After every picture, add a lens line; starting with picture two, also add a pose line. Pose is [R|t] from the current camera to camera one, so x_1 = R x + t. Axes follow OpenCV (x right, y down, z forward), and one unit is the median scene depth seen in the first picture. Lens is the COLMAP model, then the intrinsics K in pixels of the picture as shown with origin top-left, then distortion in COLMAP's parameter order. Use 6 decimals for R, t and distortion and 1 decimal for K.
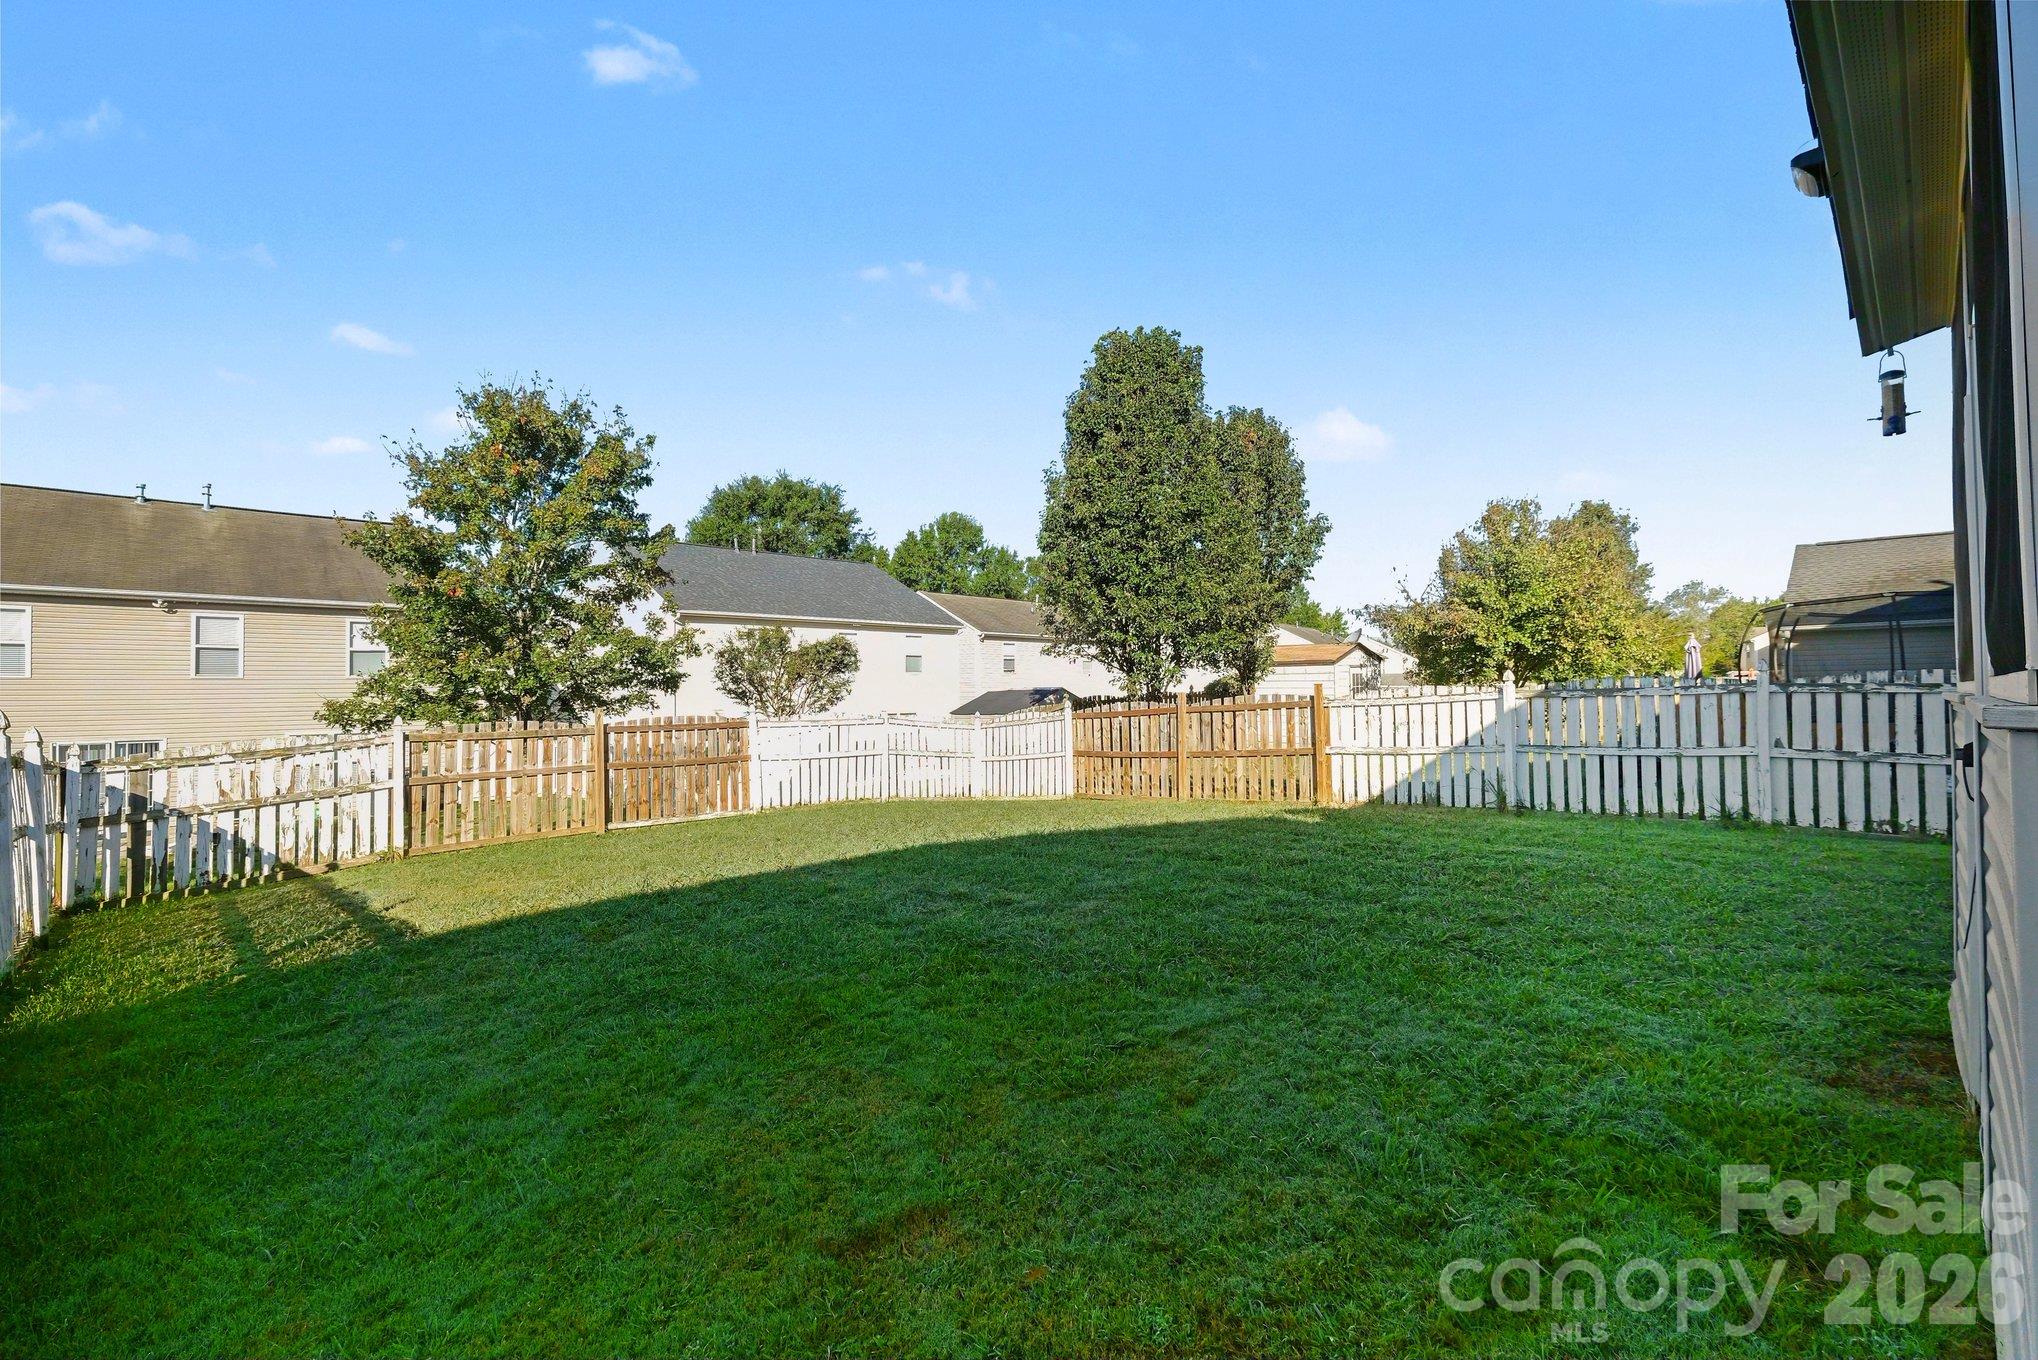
lens RADIAL K [[896.8, 0, 1009.1], [0, 896.8, 676.9], [0, 0, 1]] dist [0.000981, 0.000207]
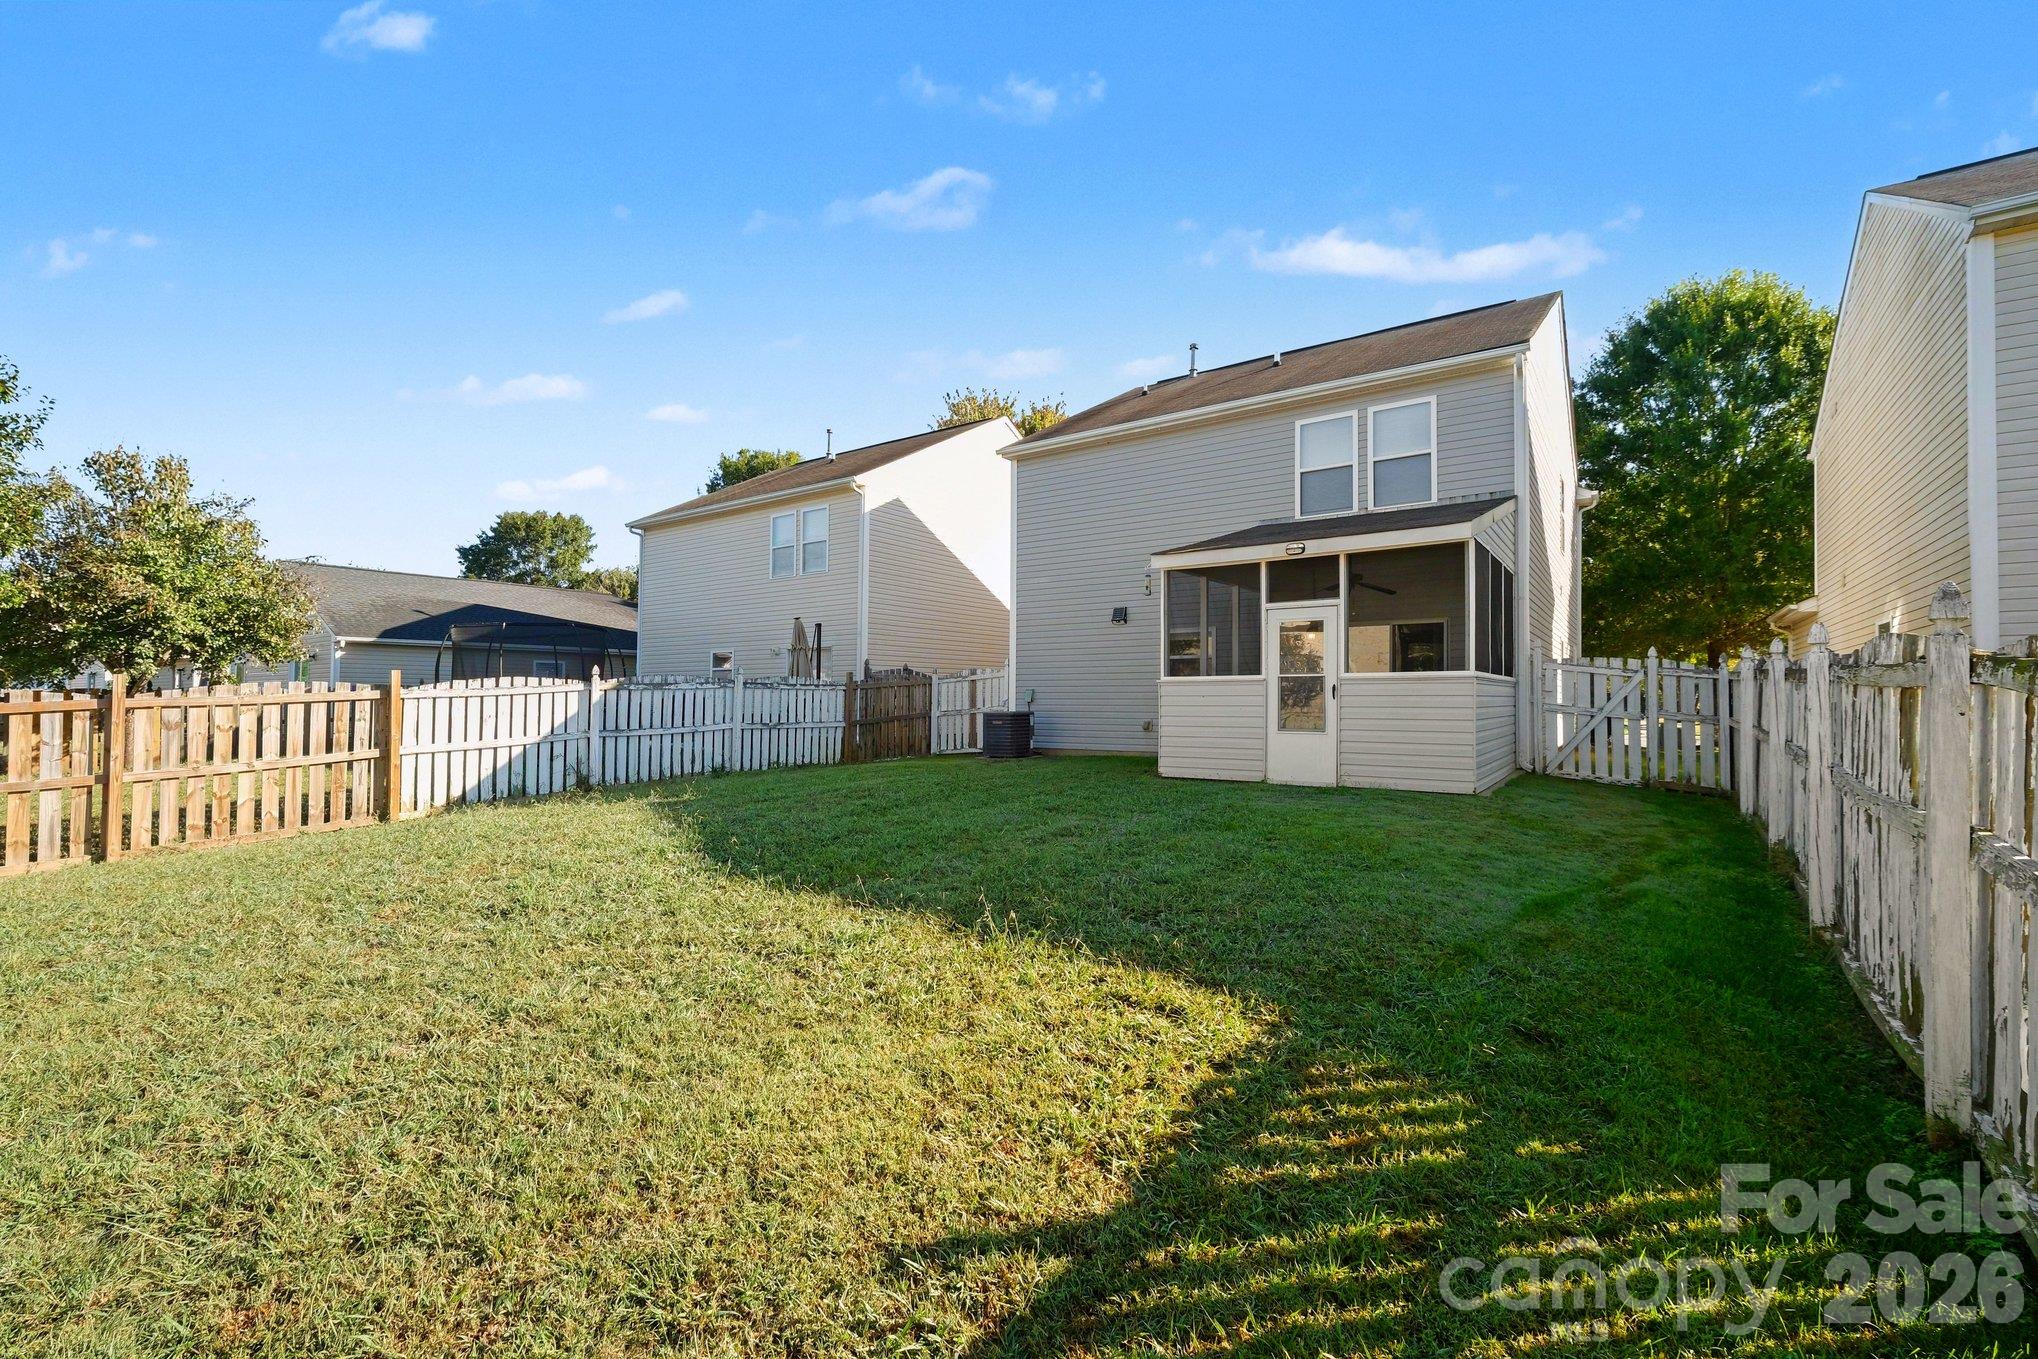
lens RADIAL K [[896.8, 0, 1009.1], [0, 896.8, 676.4], [0, 0, 1]] dist [0.000981, 0.000207]
pose [[-0.173578, 0.025453, 0.984491, -0.652533], [-0.027928, 0.999137, -0.030756, 0.027480], [-0.984424, -0.032834, -0.172718, 0.683627]]
